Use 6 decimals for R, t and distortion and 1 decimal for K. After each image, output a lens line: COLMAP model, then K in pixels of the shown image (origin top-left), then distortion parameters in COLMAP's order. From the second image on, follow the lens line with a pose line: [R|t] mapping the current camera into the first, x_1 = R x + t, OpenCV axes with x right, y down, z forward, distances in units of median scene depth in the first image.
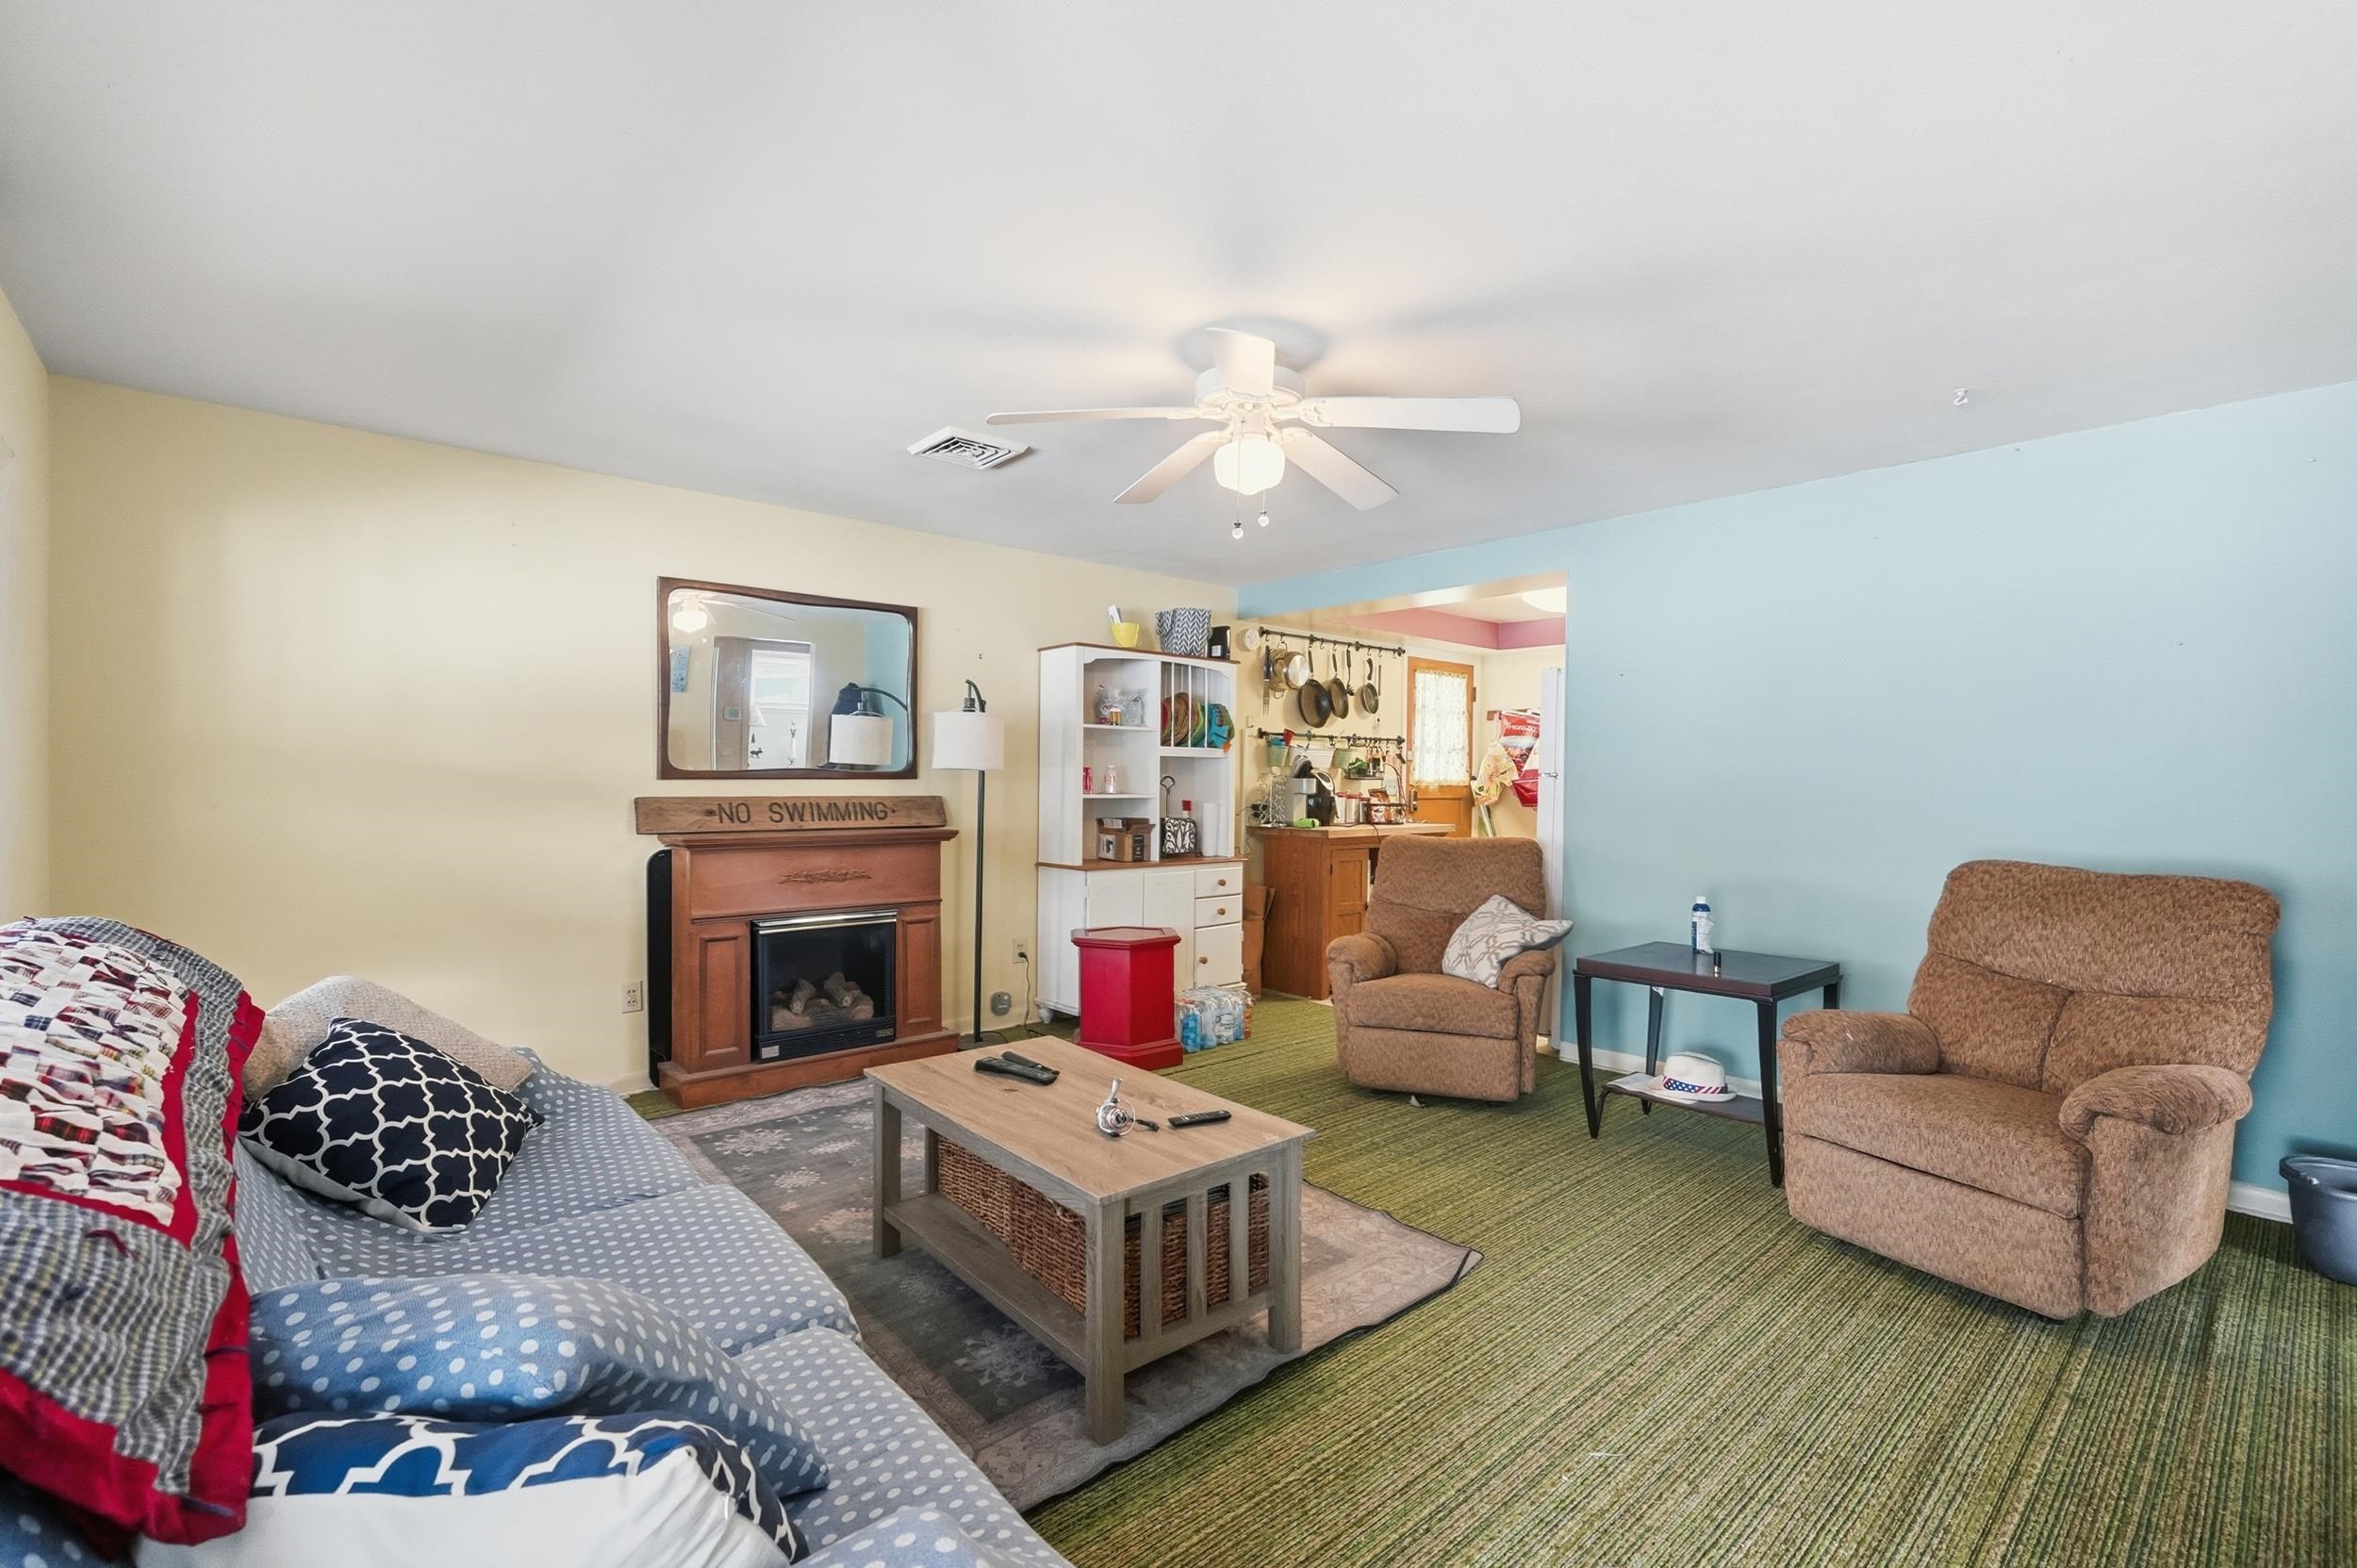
lens RADIAL K [[999.6, 0, 1191.0], [0, 999.6, 801.7], [0, 0, 1]] dist [0.002629, -0.000900]
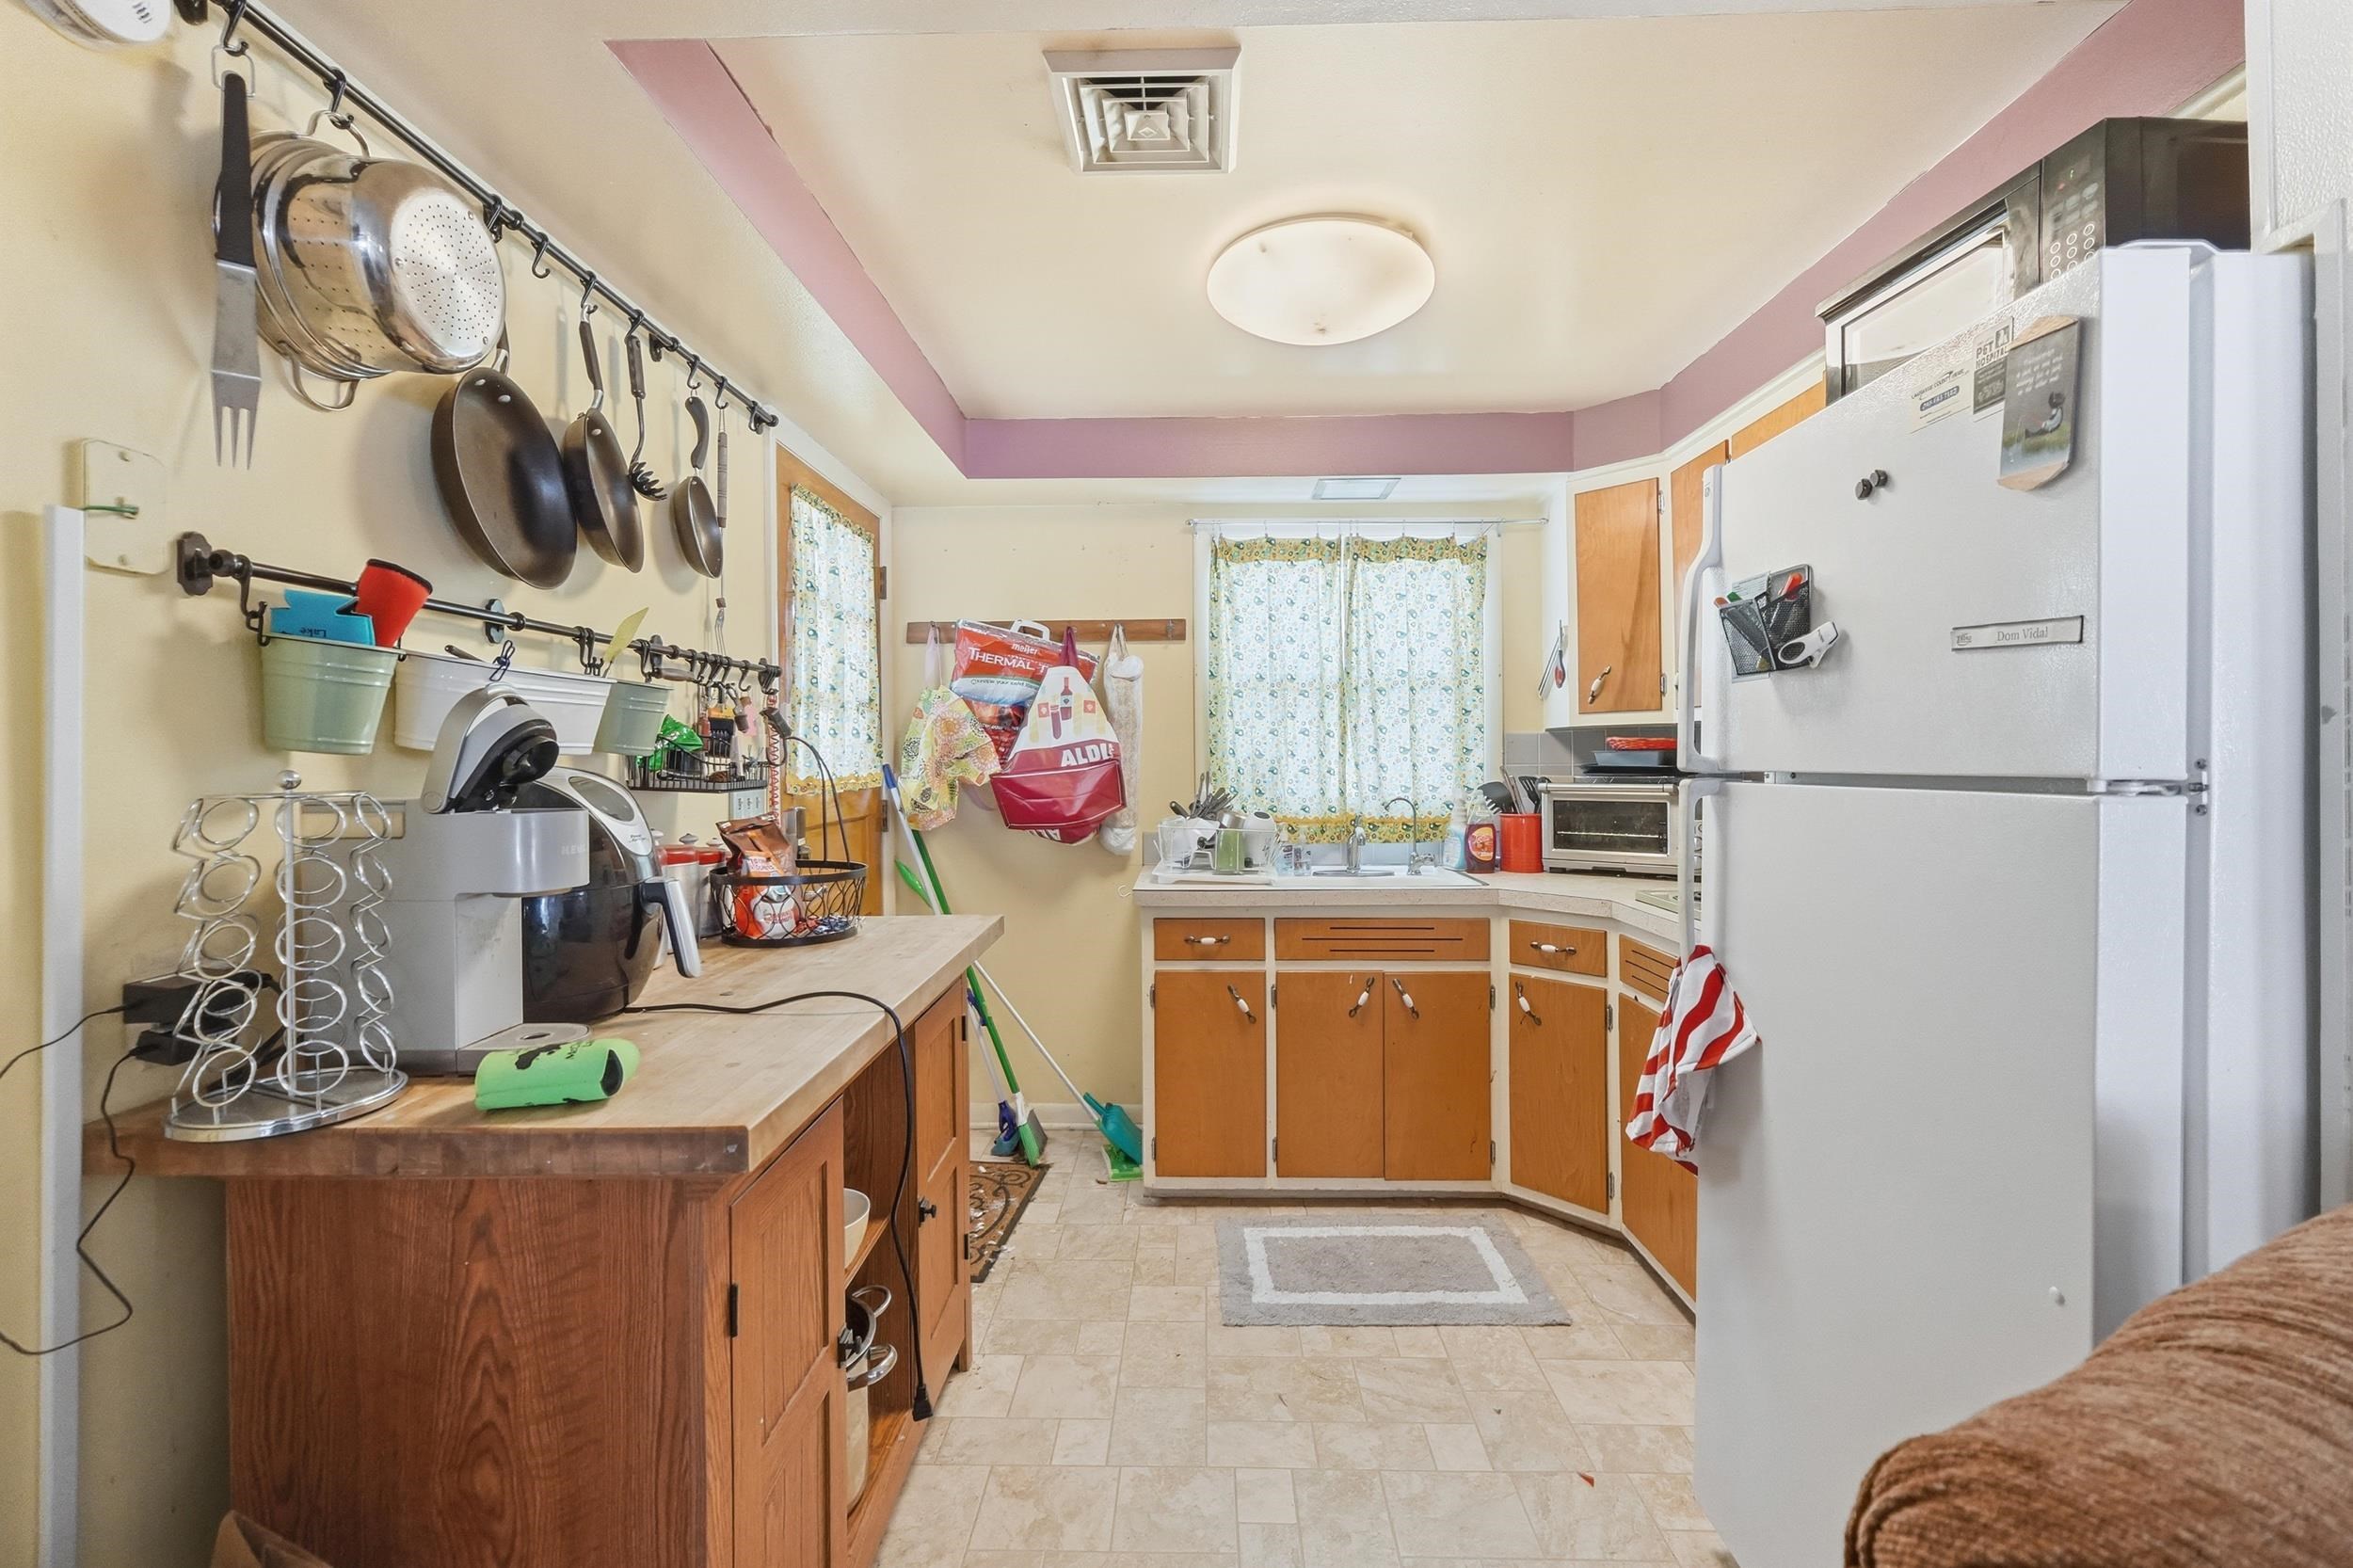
lens RADIAL K [[997.8, 0, 1183.1], [0, 997.8, 763.3], [0, 0, 1]] dist [0.002629, -0.000900]
pose [[0.680234, -0.018036, 0.732773, 0.059798], [0.026461, 0.999650, 0.000041, -0.029391], [-0.732517, 0.019362, 0.680473, 0.770745]]
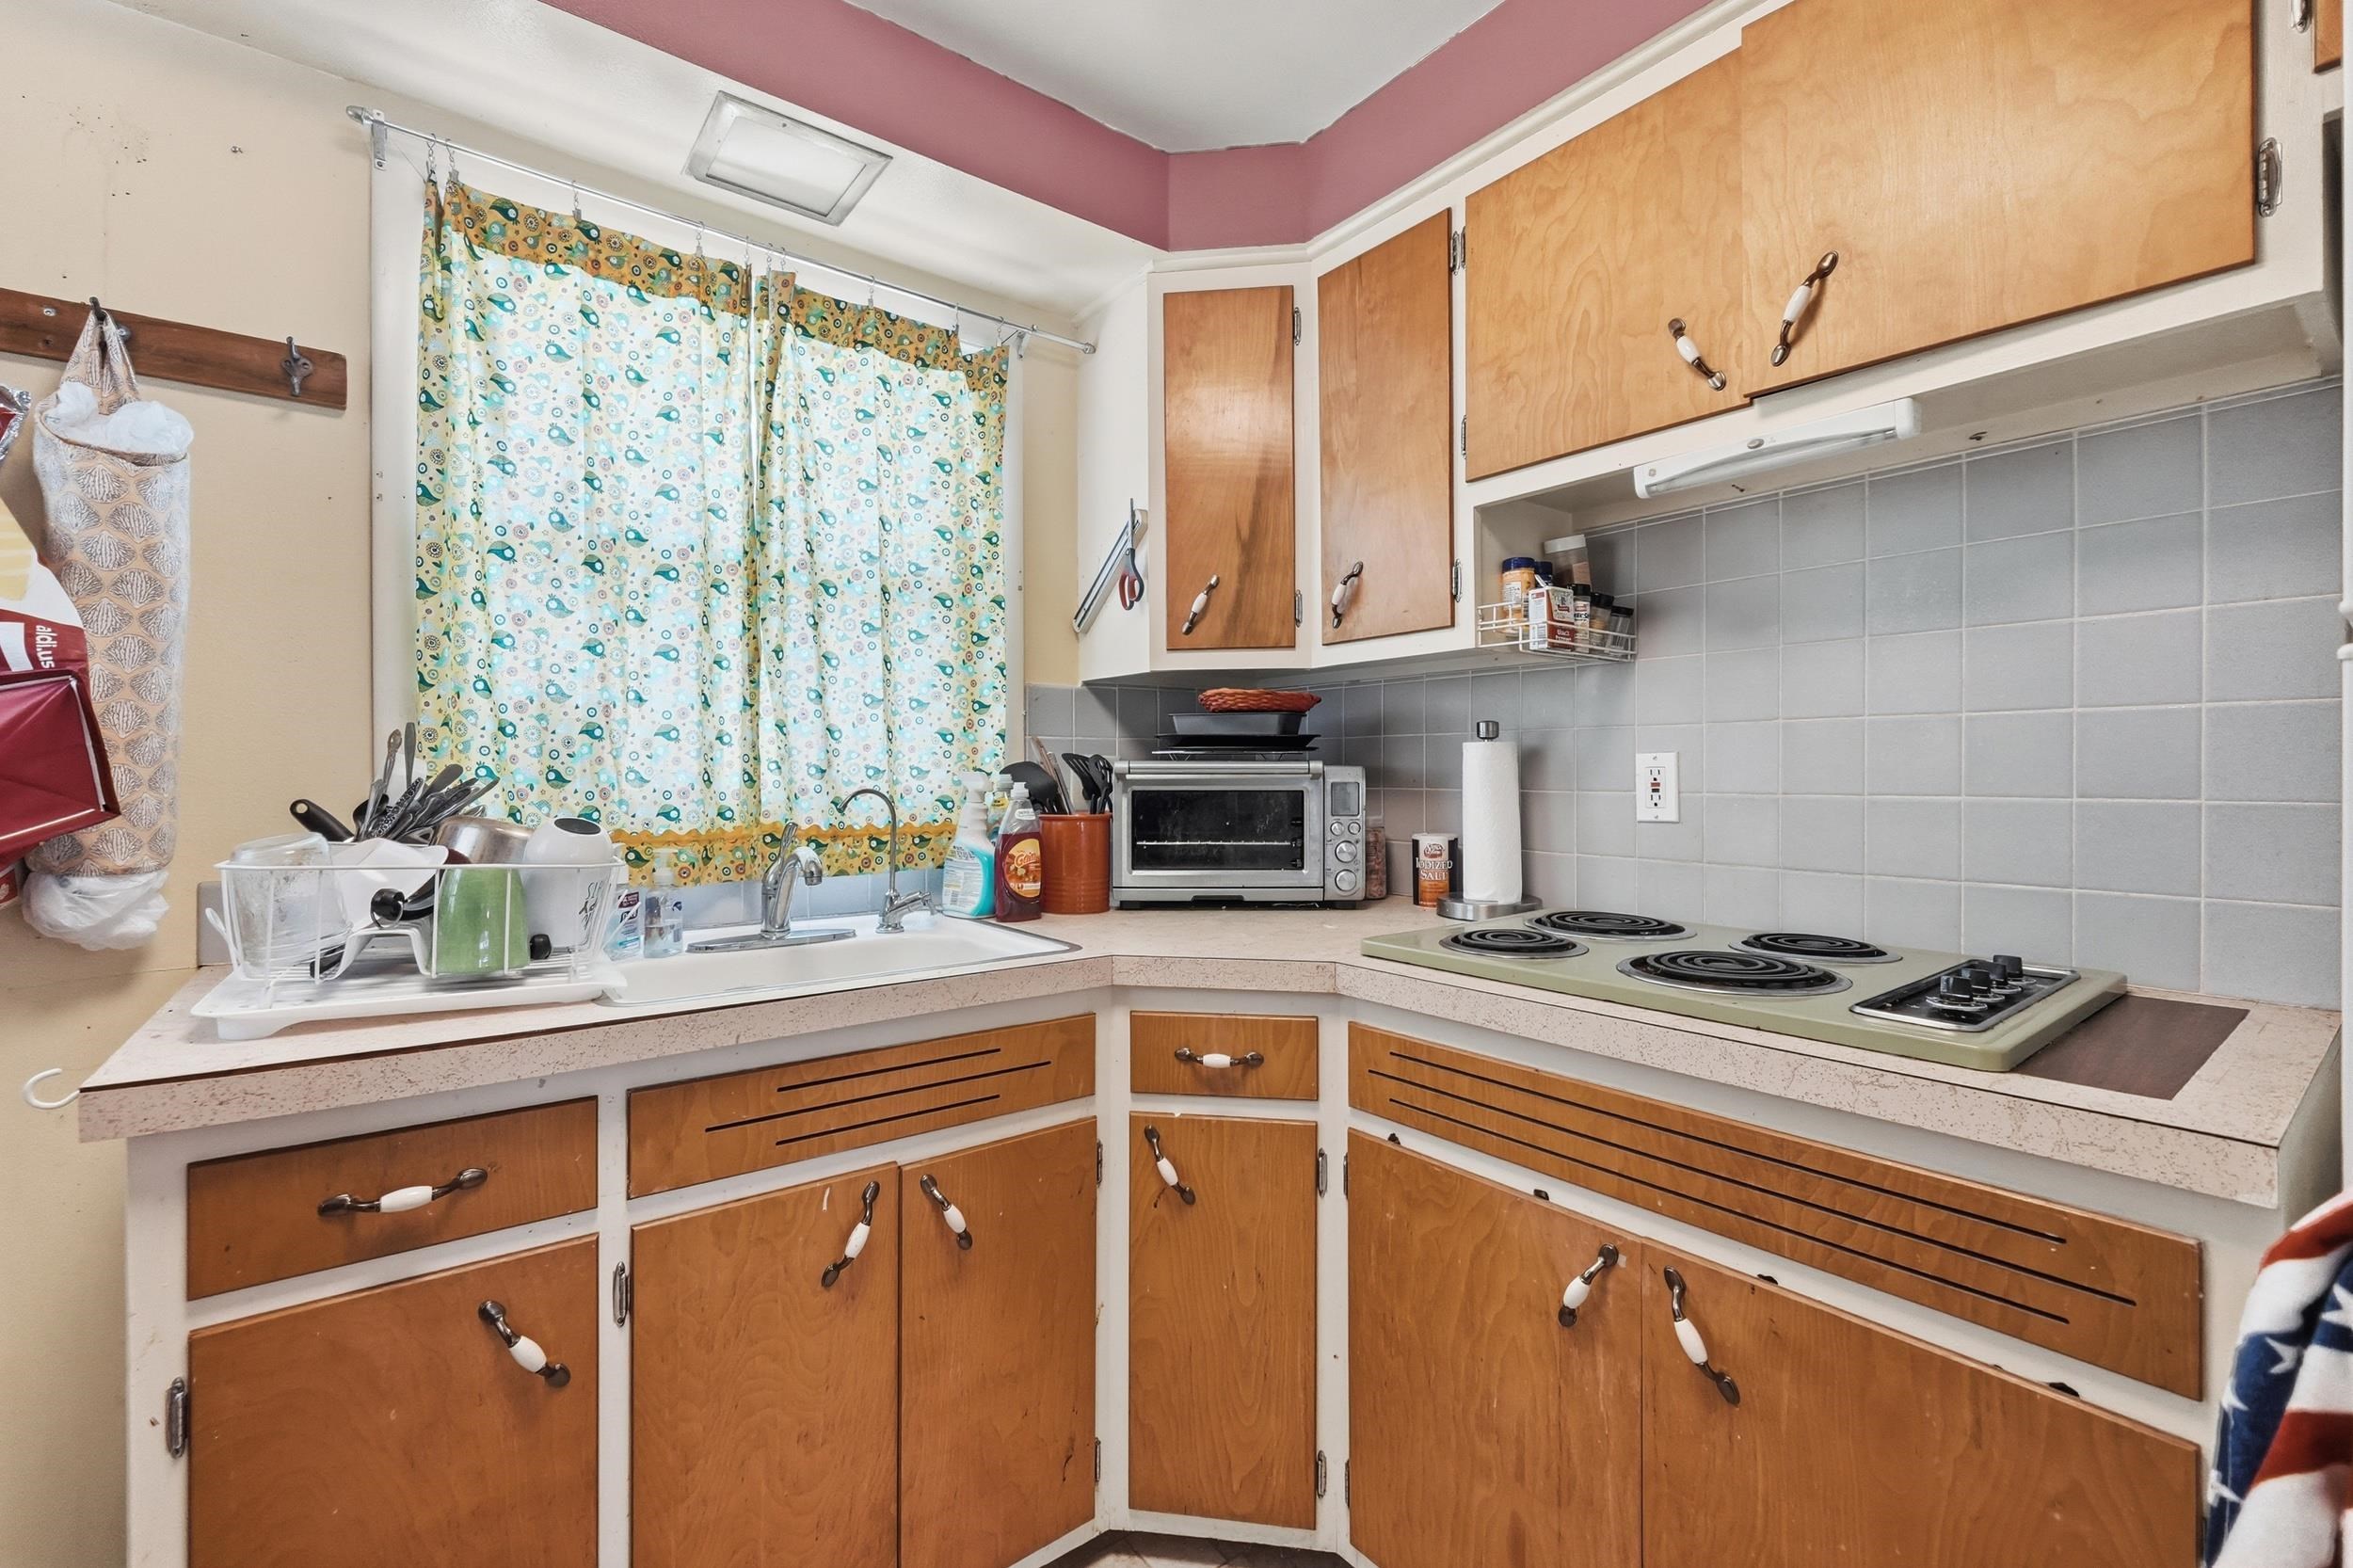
lens RADIAL K [[997.8, 0, 1174.8], [0, 997.8, 778.8], [0, 0, 1]] dist [0.002629, -0.000900]
pose [[0.075817, -0.014436, 0.997017, 0.264445], [0.017399, 0.999762, 0.013153, -0.012106], [-0.996970, 0.016350, 0.076050, 0.950348]]
